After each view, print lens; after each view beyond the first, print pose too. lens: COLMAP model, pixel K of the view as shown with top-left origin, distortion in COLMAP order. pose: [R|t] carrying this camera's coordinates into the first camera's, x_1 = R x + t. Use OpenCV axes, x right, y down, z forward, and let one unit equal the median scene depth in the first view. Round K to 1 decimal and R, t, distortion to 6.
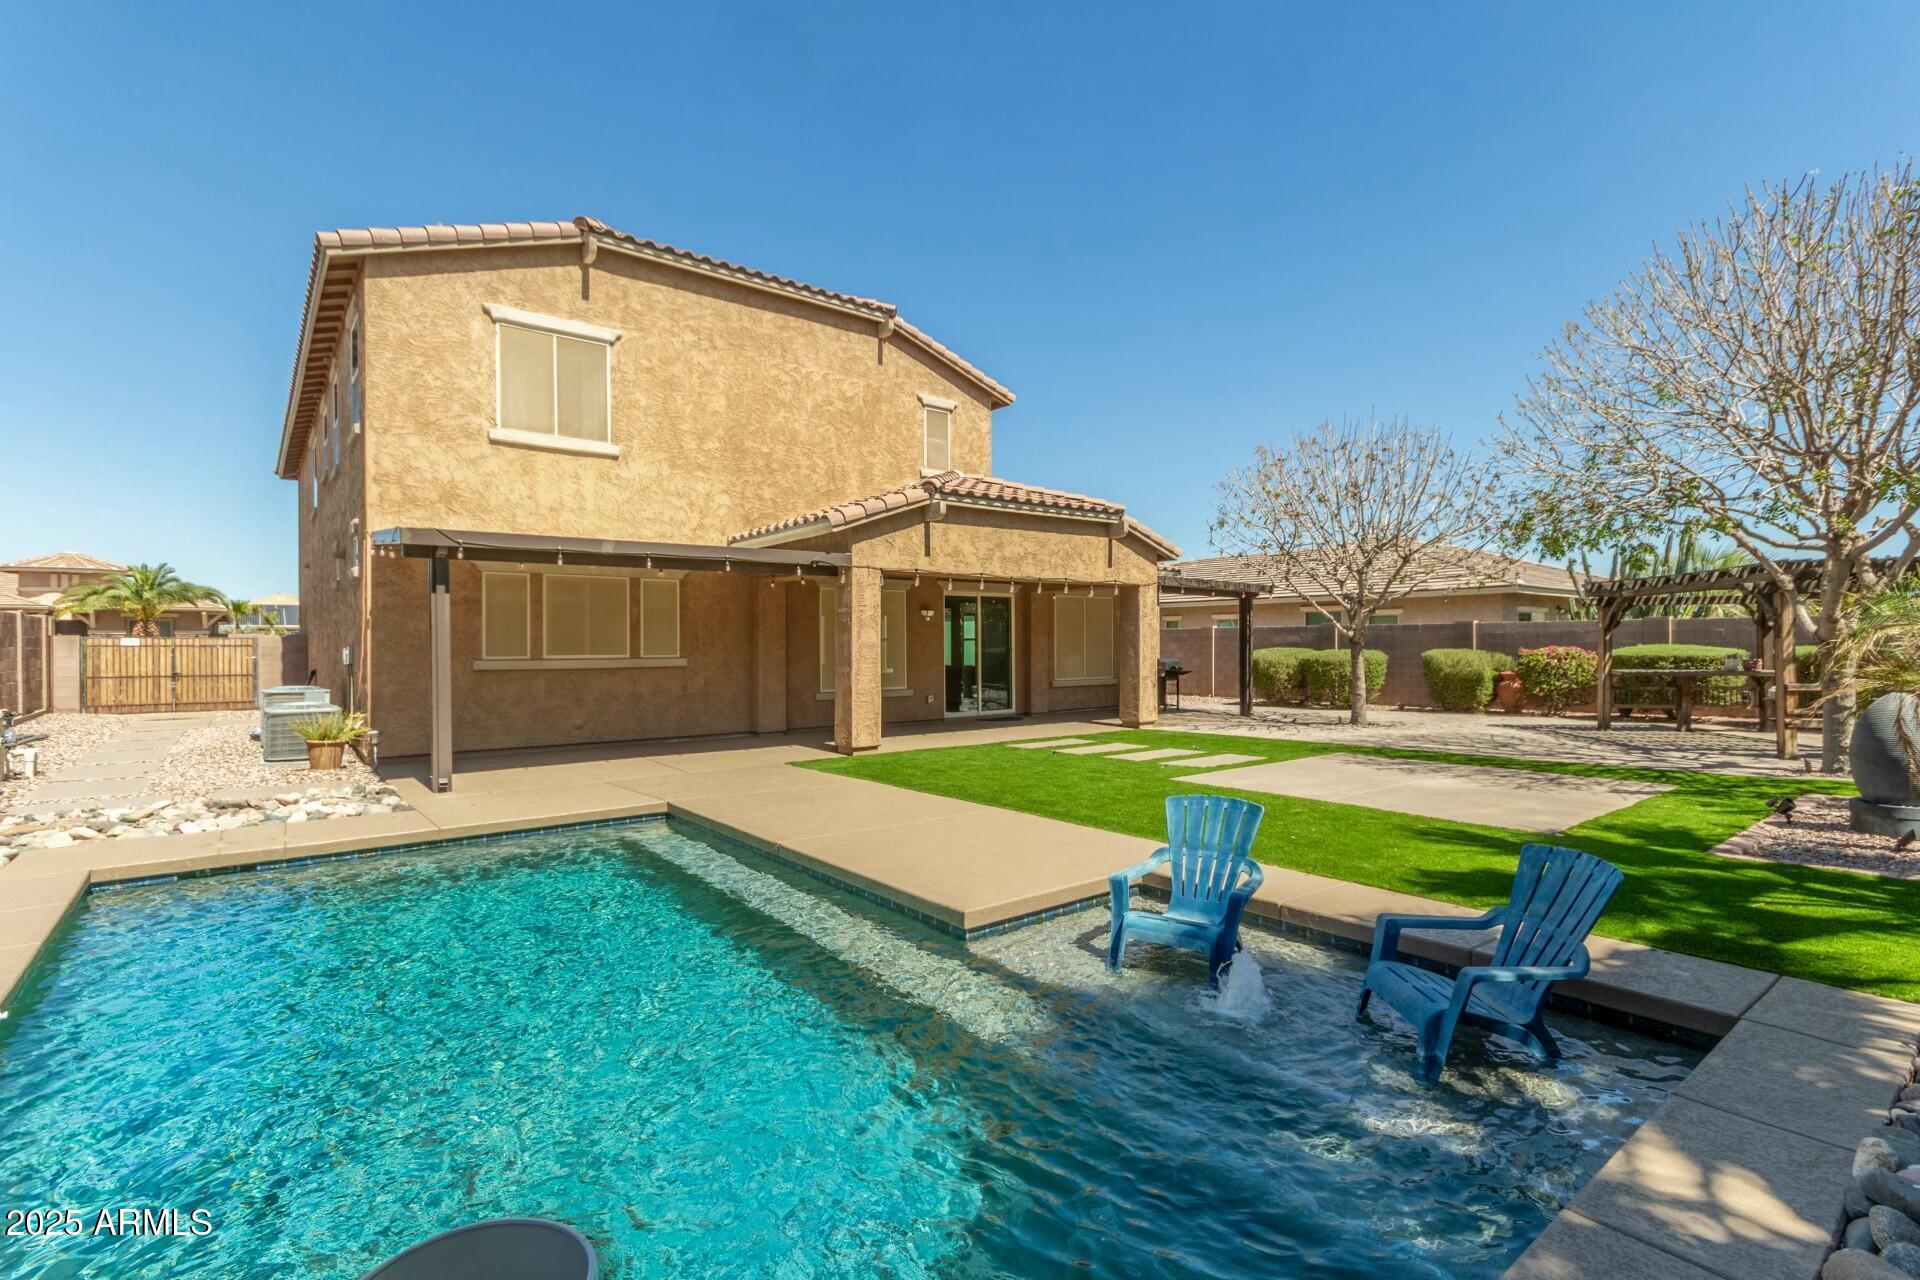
lens RADIAL K [[893.5, 0, 956.0], [0, 893.5, 645.3], [0, 0, 1]] dist [0.005989, 0.001654]
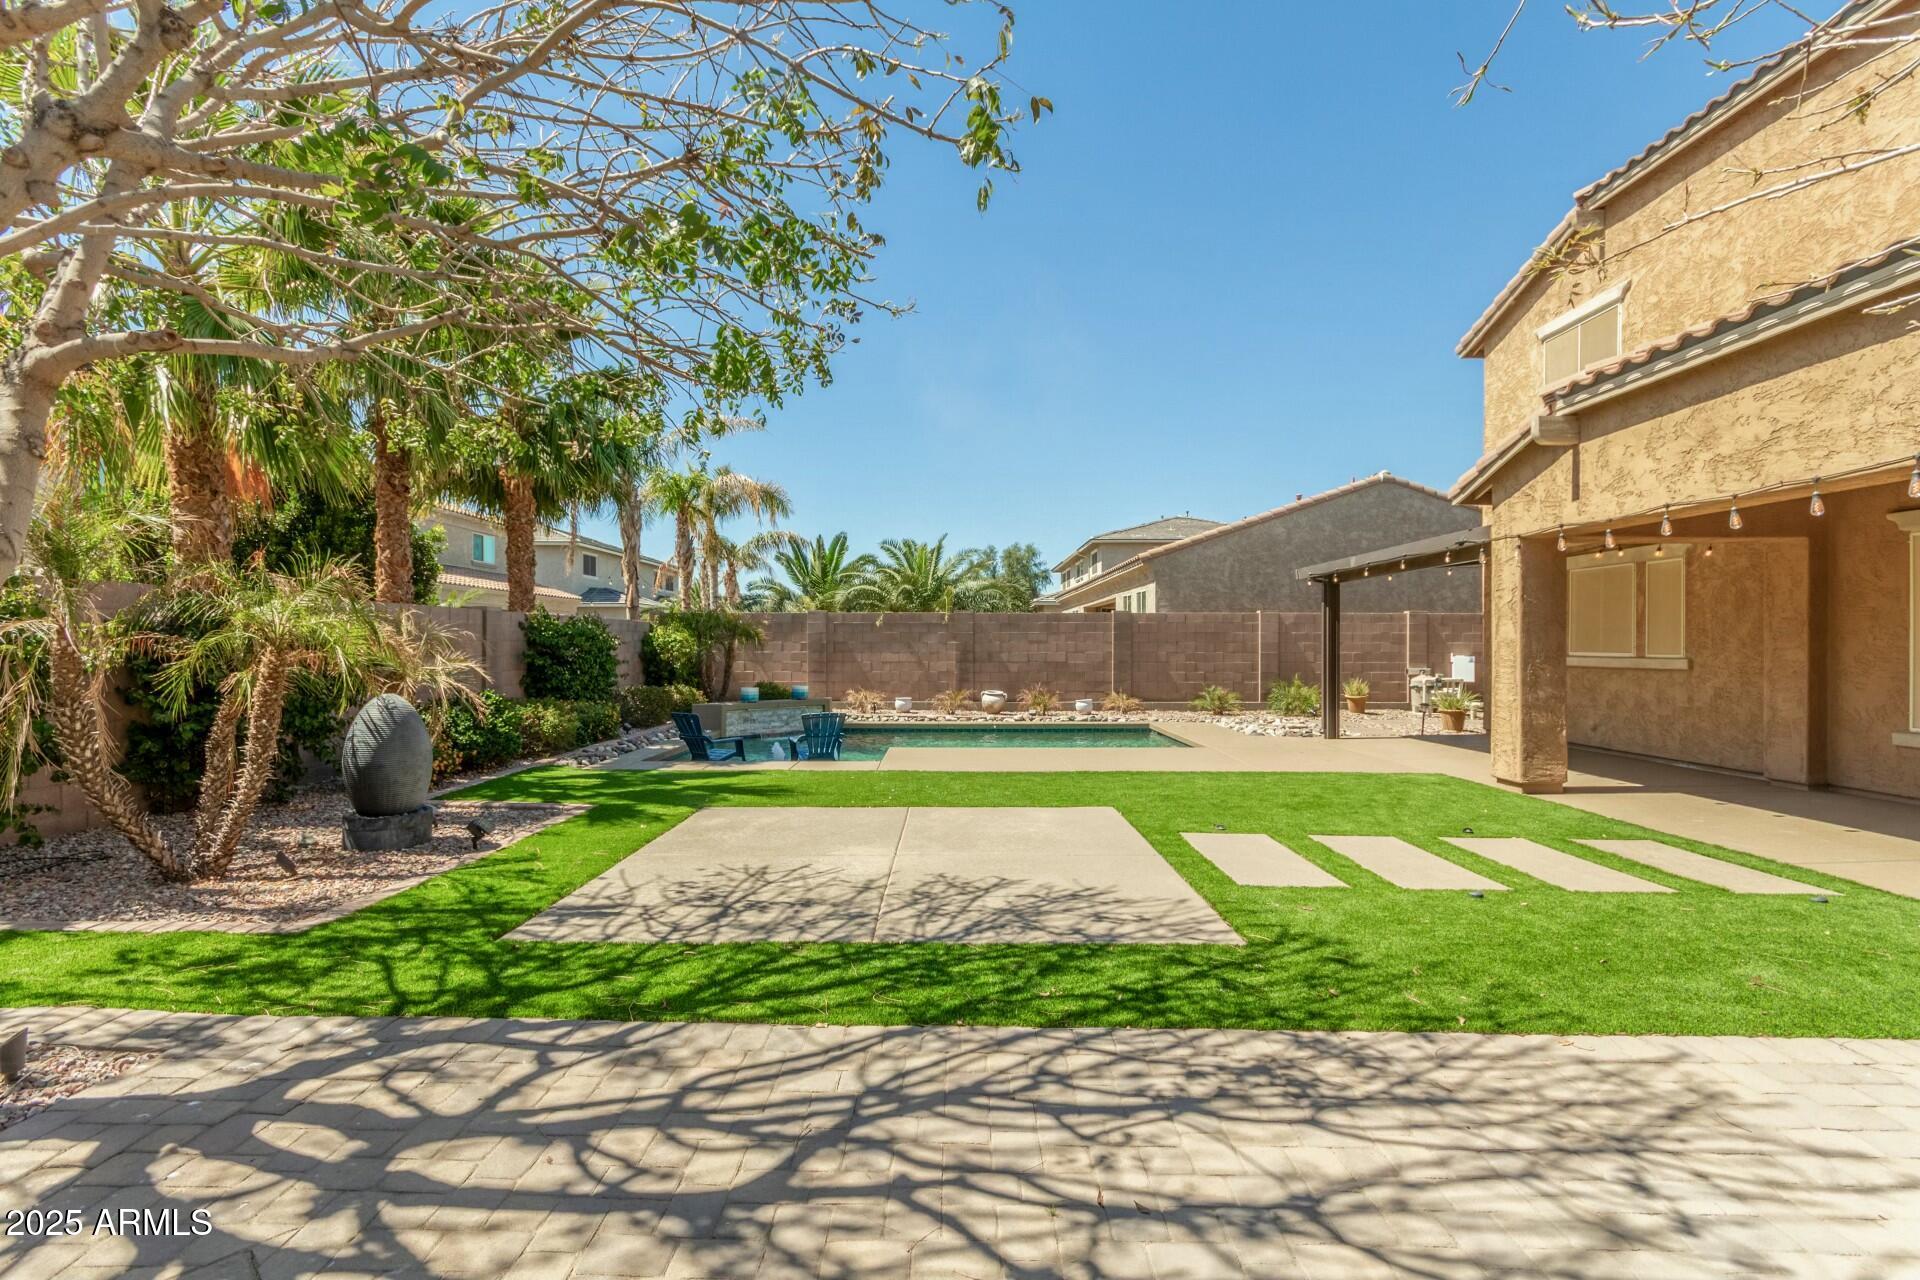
lens RADIAL K [[893.5, 0, 953.6], [0, 893.5, 644.4], [0, 0, 1]] dist [0.005989, 0.001654]
pose [[-0.618205, 0.003379, -0.786009, 0.642332], [-0.000060, 0.999991, 0.004346, -0.001480], [0.786017, 0.002734, -0.618199, 0.921805]]
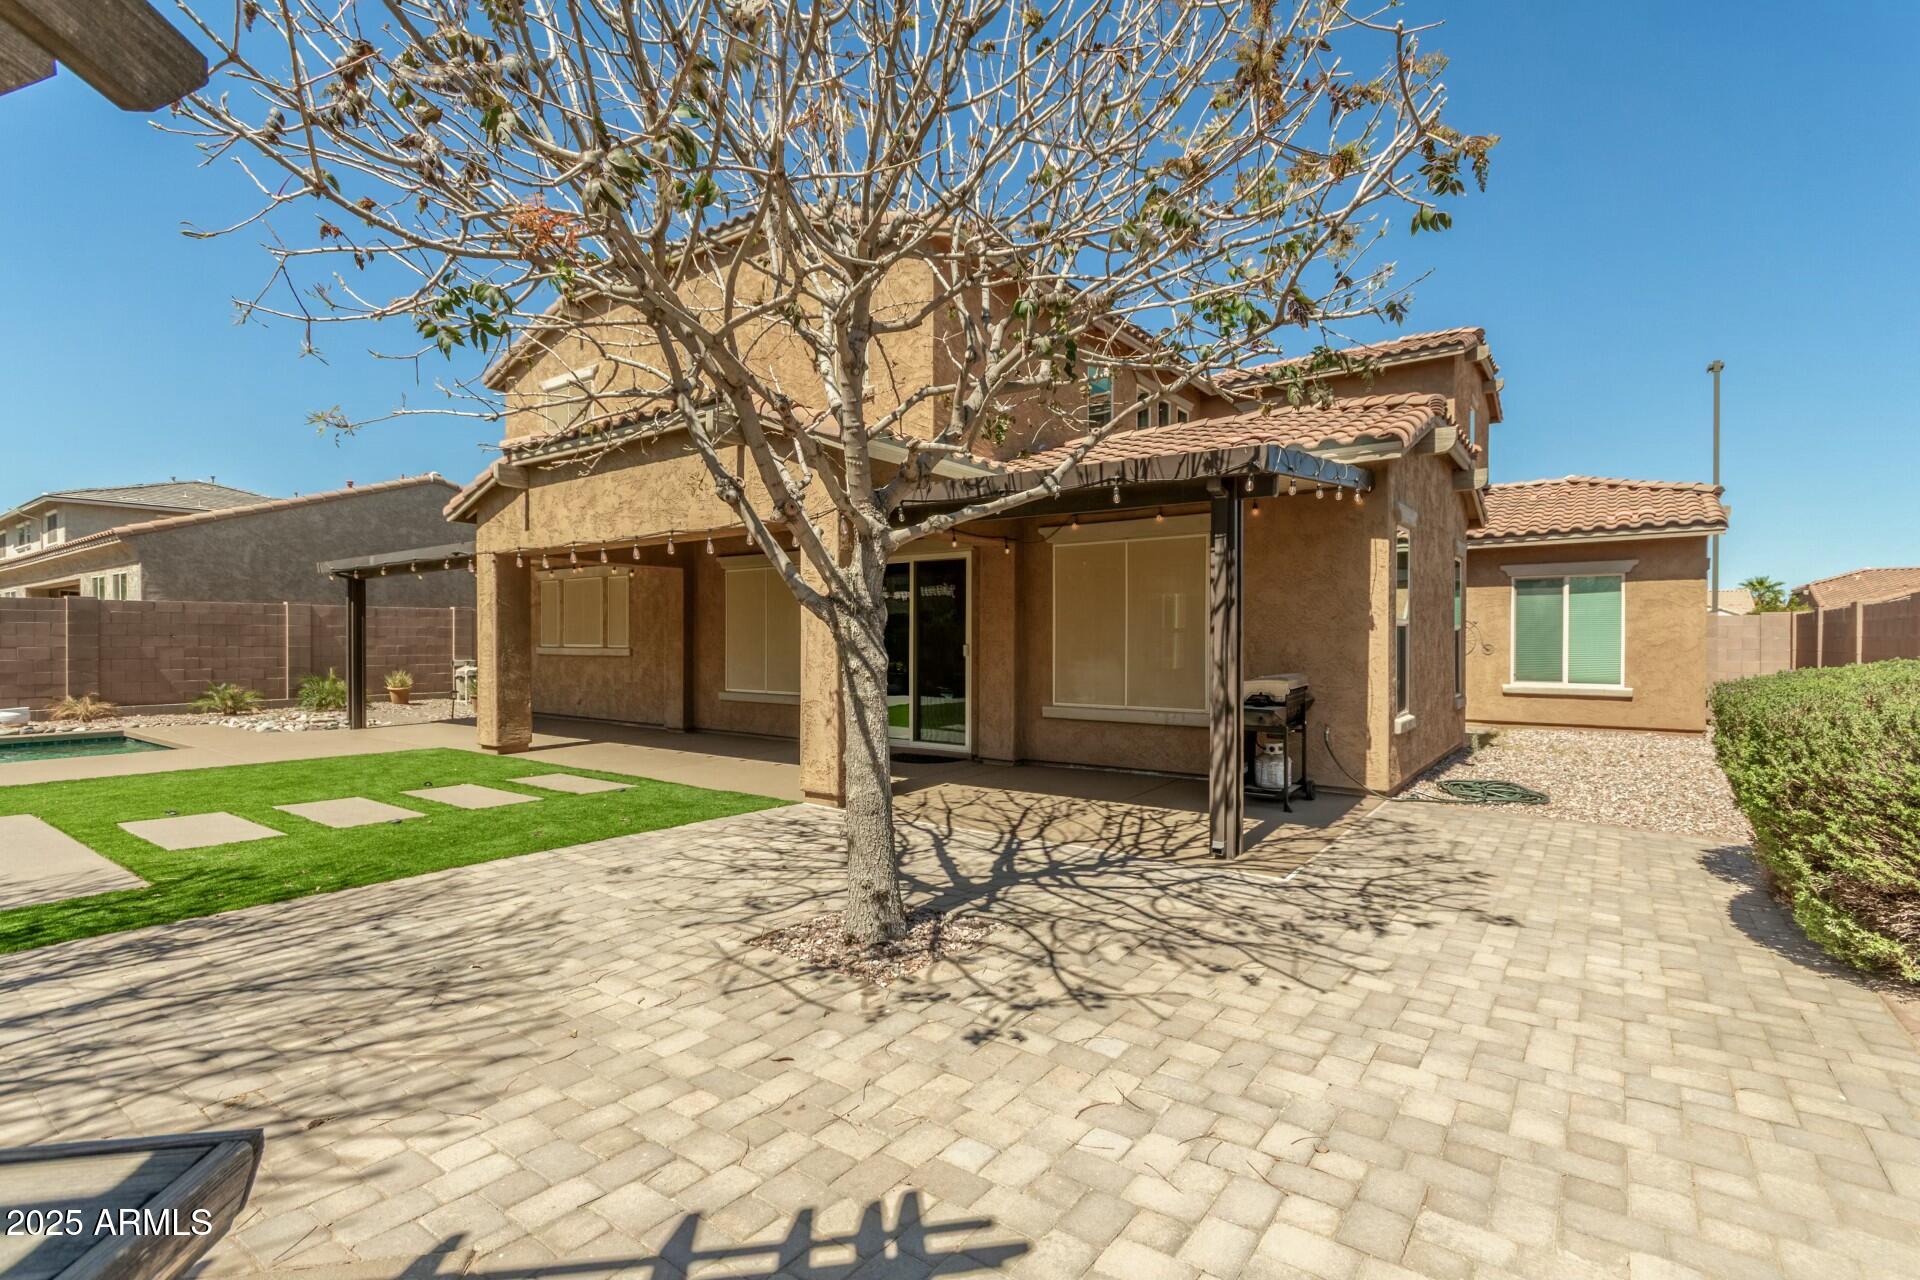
lens RADIAL K [[893.5, 0, 965.5], [0, 893.5, 646.8], [0, 0, 1]] dist [0.005989, 0.001654]
pose [[0.270887, 0.012921, -0.962524, 0.782362], [-0.003398, 0.999917, 0.012467, -0.002188], [0.962605, -0.000106, 0.270908, 1.029737]]
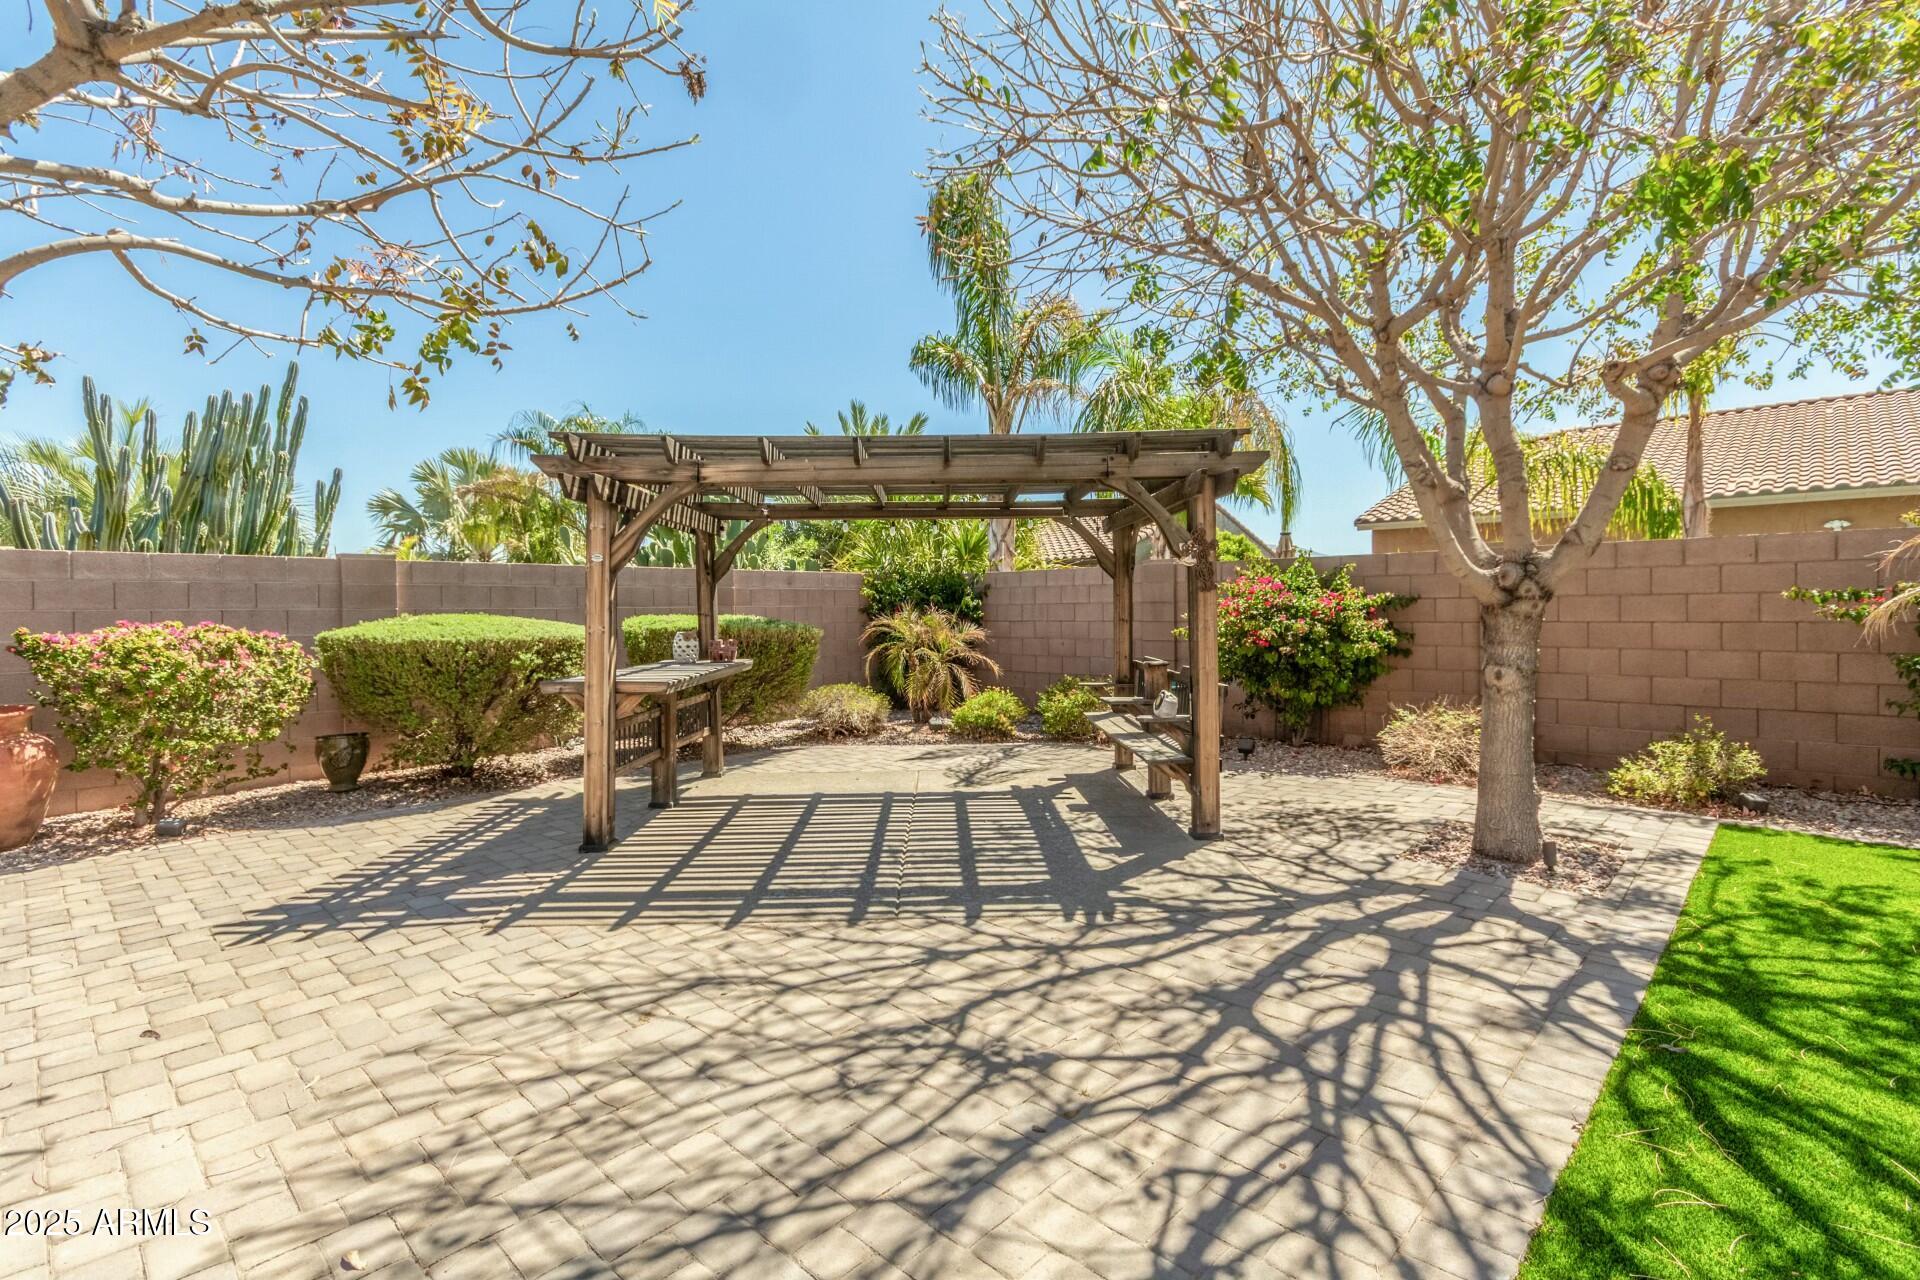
lens RADIAL K [[893.5, 0, 972.5], [0, 893.5, 626.4], [0, 0, 1]] dist [0.005989, 0.001654]
pose [[-0.157656, -0.014565, 0.987387, 0.342263], [0.012458, 0.999782, 0.016737, 0.000159], [-0.987415, 0.014940, -0.157441, 0.890583]]
